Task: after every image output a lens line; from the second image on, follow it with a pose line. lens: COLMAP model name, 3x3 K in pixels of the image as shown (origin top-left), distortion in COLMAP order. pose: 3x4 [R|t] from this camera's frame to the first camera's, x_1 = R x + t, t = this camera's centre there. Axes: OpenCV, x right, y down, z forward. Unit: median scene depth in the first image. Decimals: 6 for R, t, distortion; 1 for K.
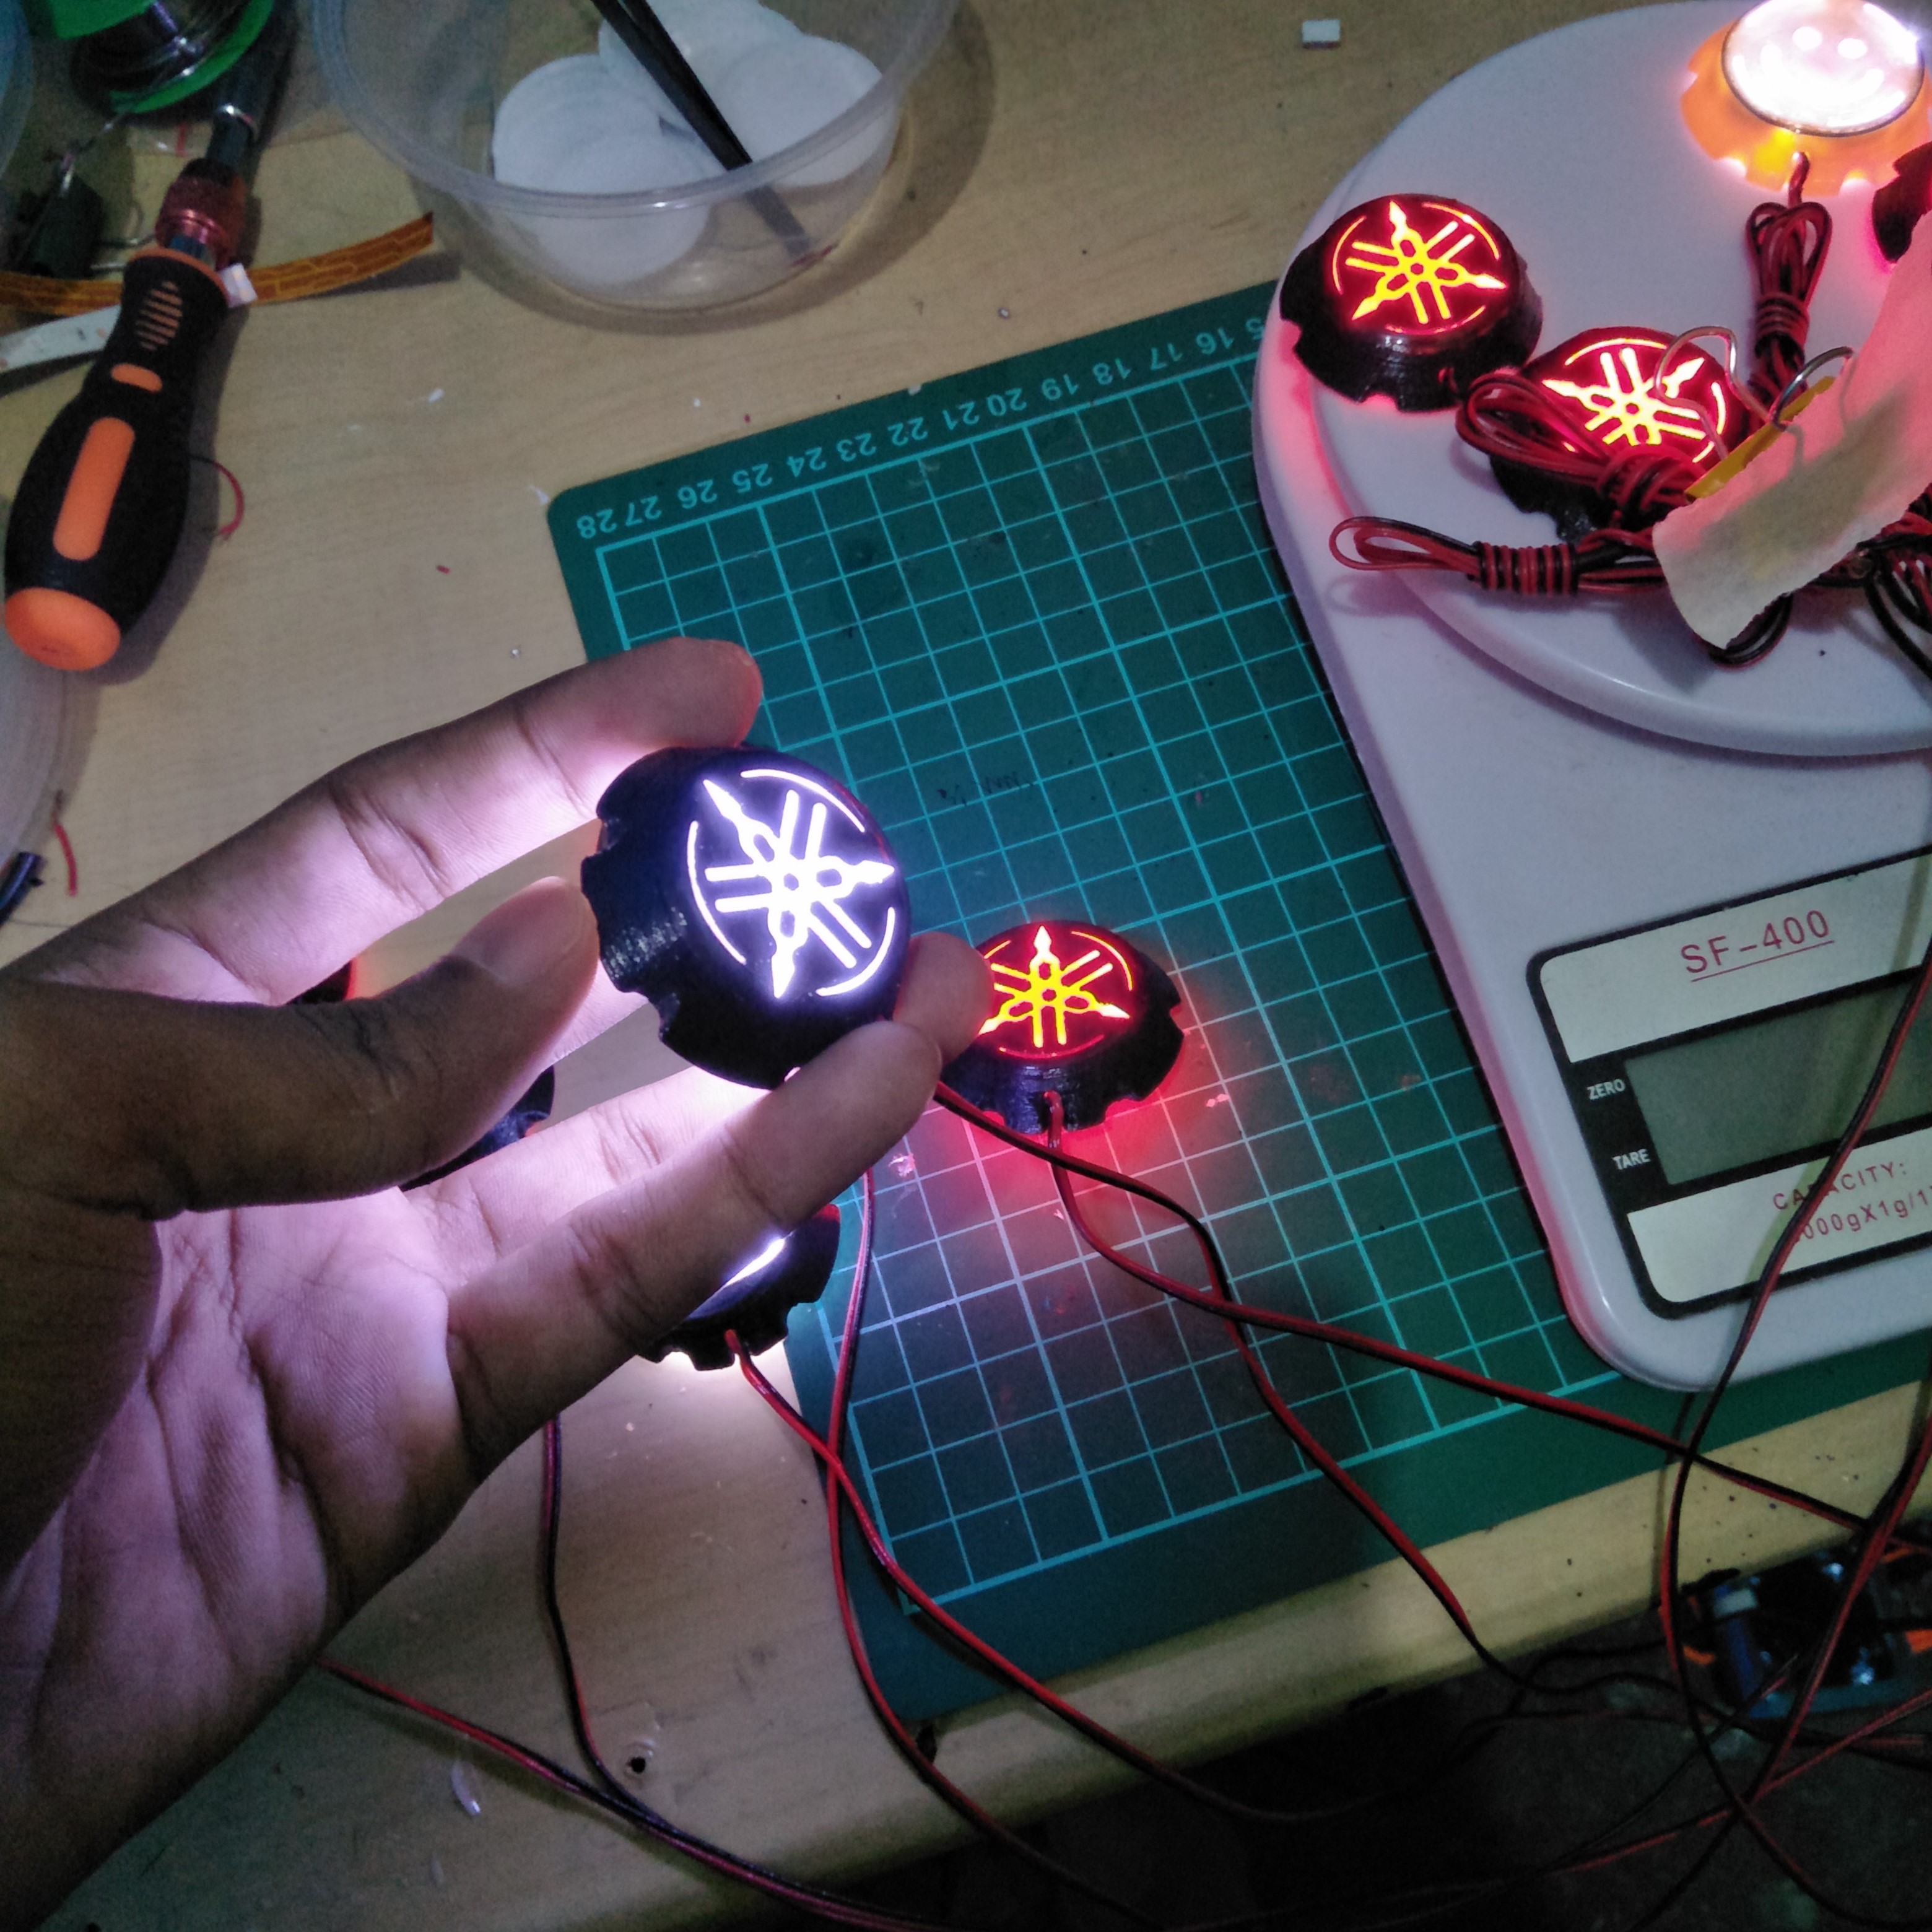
lens RADIAL K [[1973.4, 0, 966.0], [0, 1973.4, 966.0], [0, 0, 1]] dist [0.053217, -0.098988]
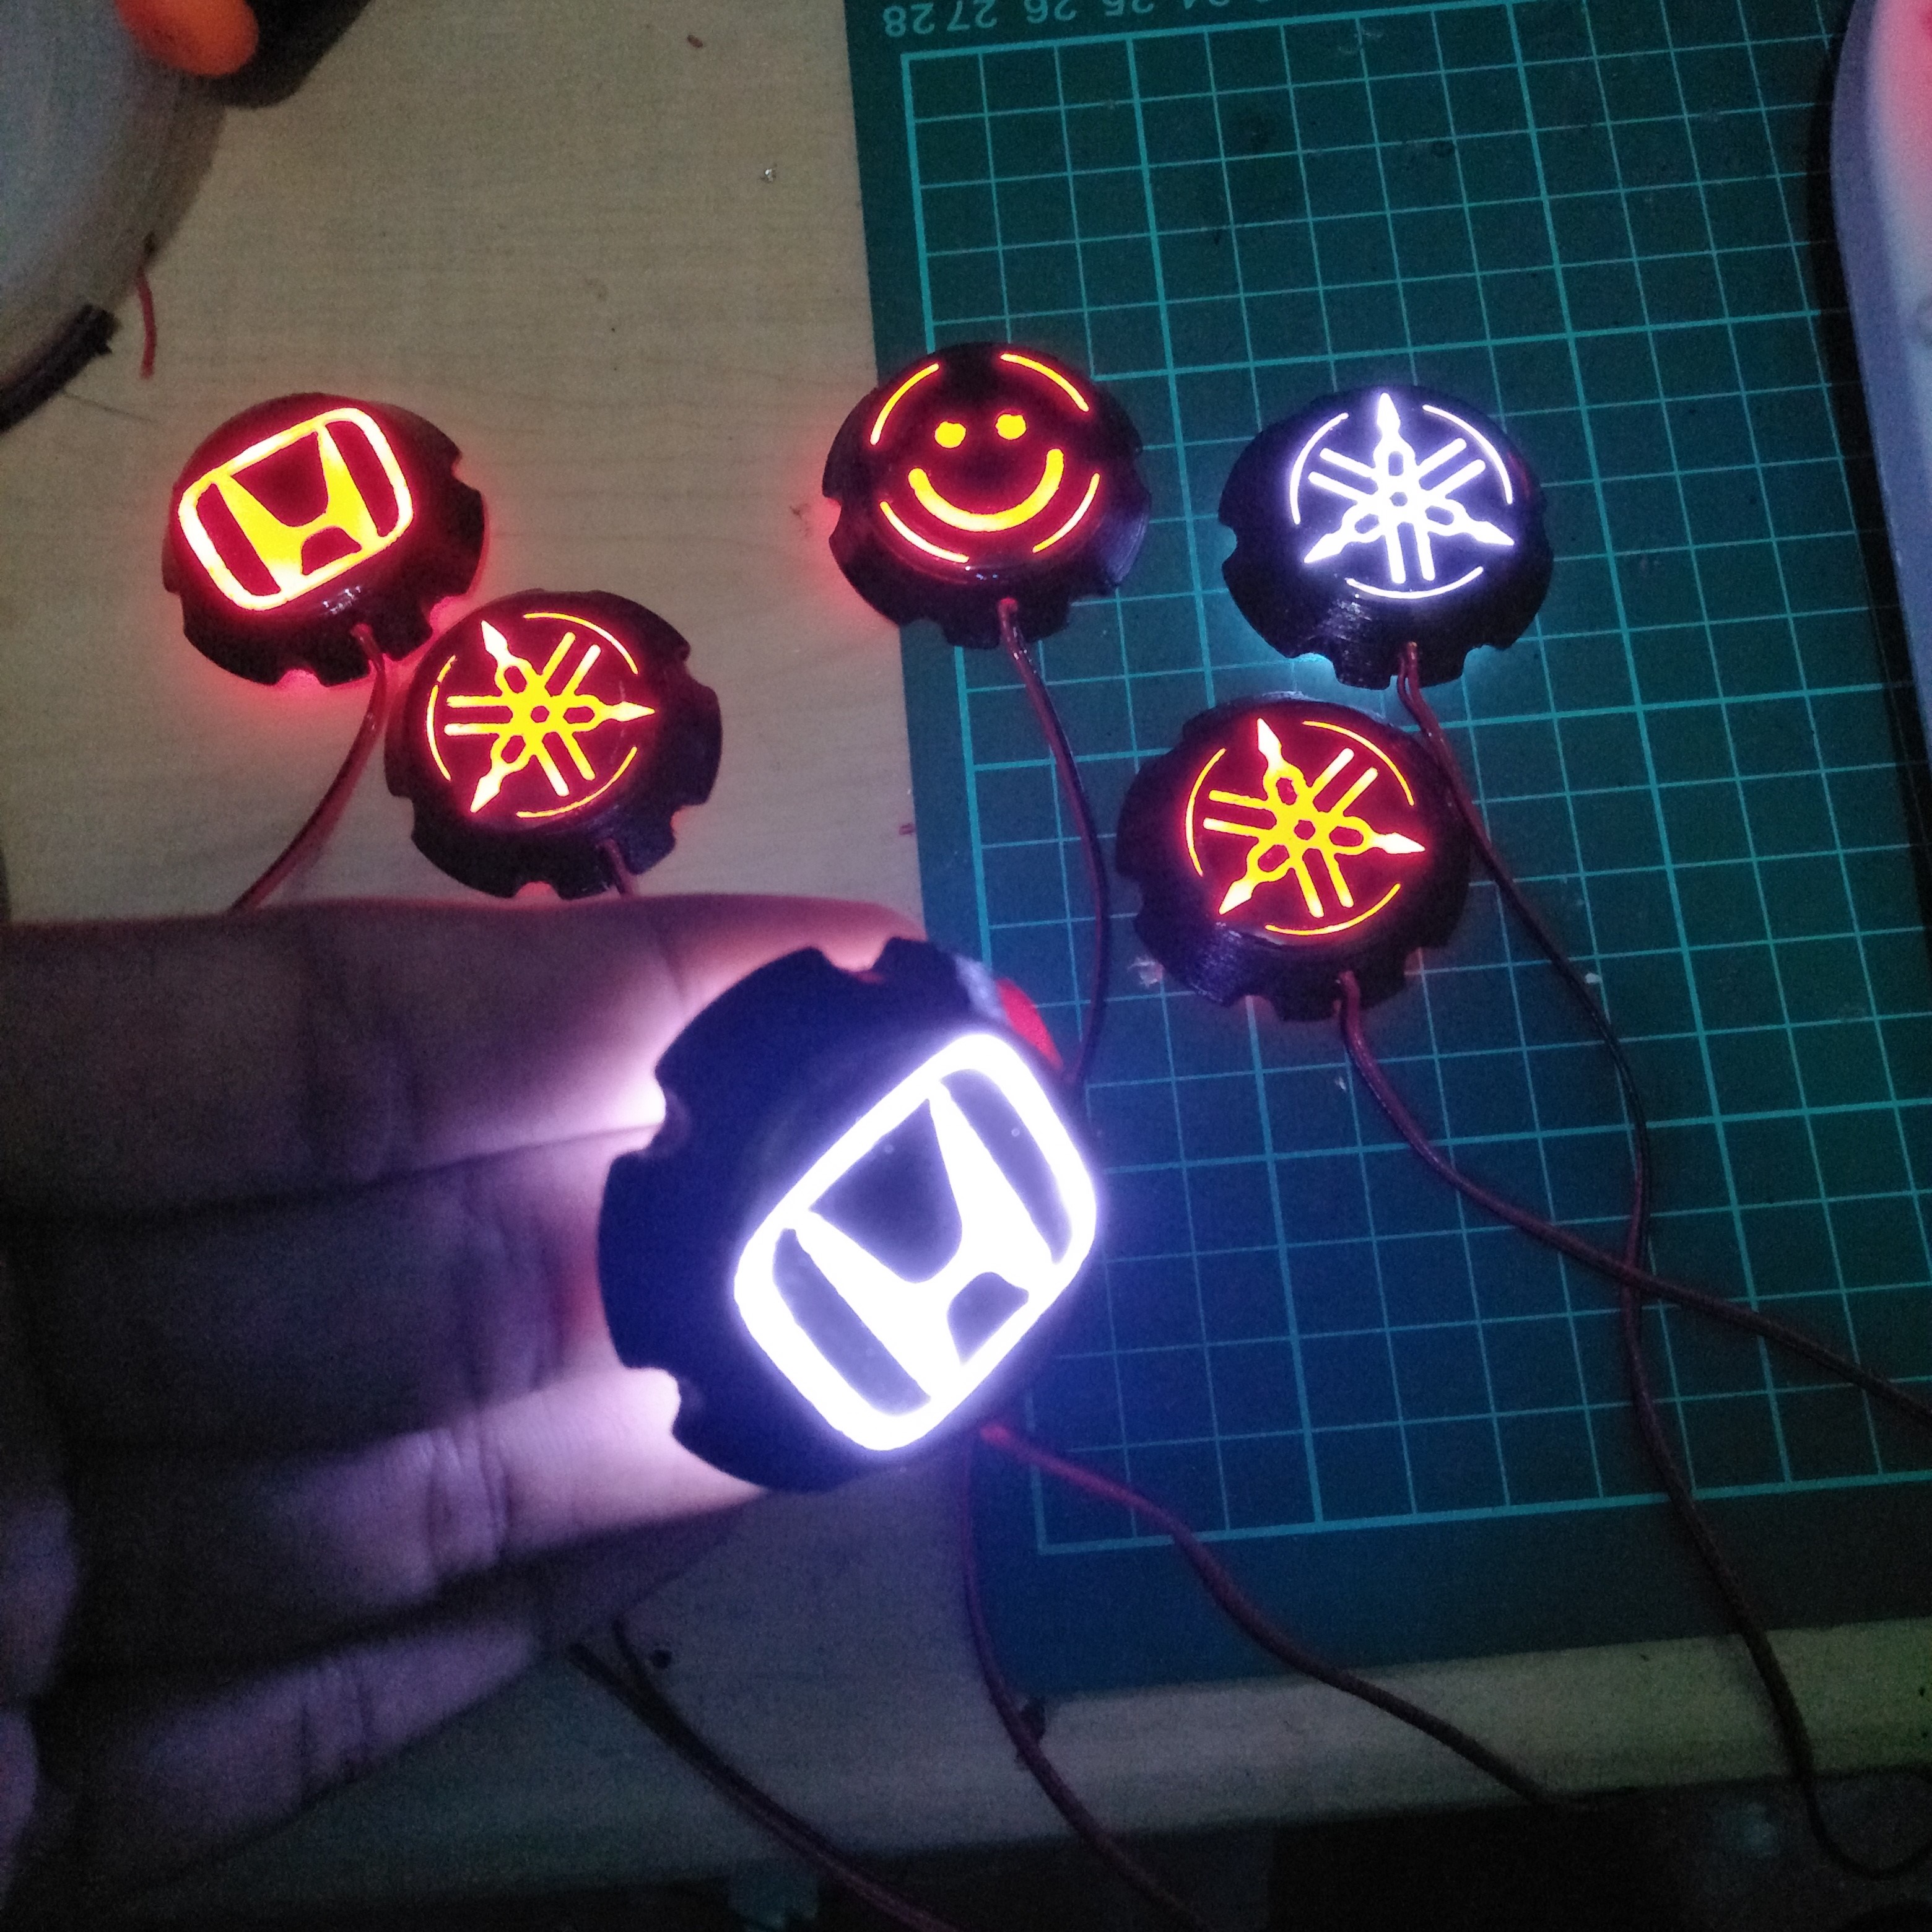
lens RADIAL K [[1983.2, 0, 966.0], [0, 1983.2, 966.0], [0, 0, 1]] dist [0.007361, -0.030392]
pose [[0.975153, 0.219963, -0.026329, -0.069362], [-0.213310, 0.964381, 0.156422, -0.003043], [0.059798, -0.146919, 0.987339, 0.221938]]
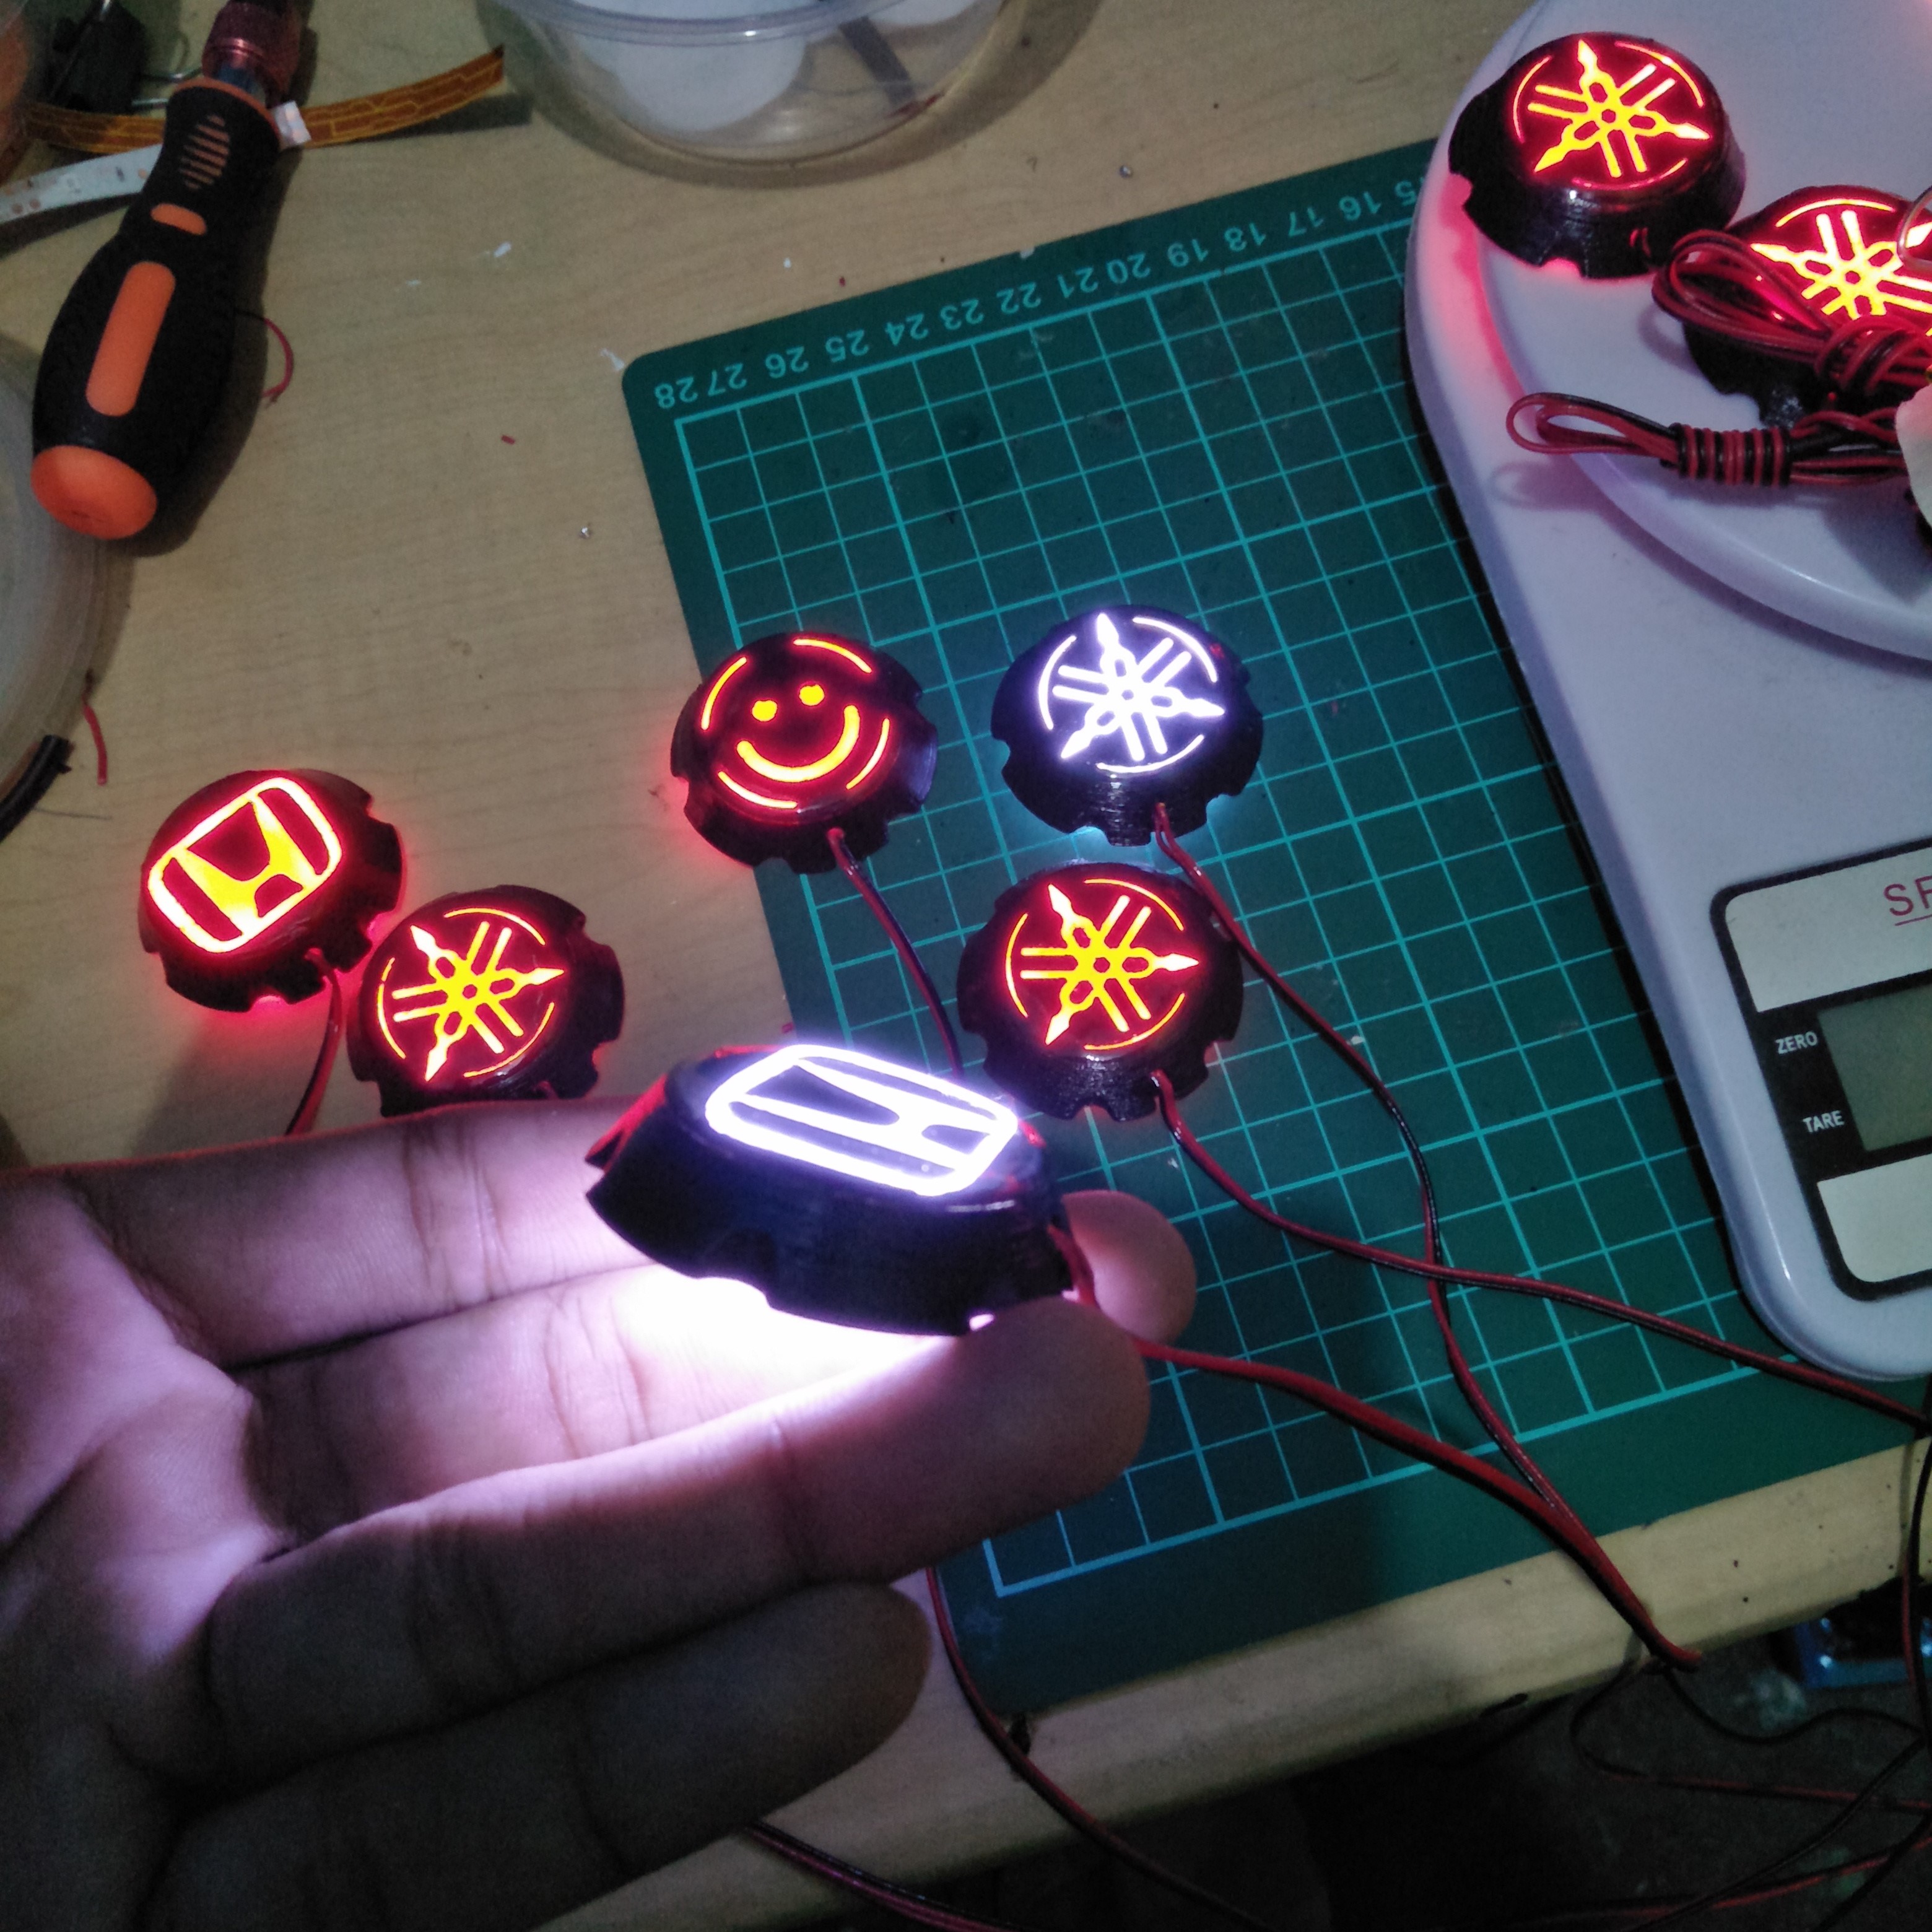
lens RADIAL K [[1973.4, 0, 966.0], [0, 1973.4, 966.0], [0, 0, 1]] dist [0.053217, -0.098988]
pose [[0.999477, 0.028557, -0.015202, -0.031731], [-0.028021, 0.999014, 0.034432, 0.005962], [0.016170, -0.033988, 0.999291, 0.080709]]
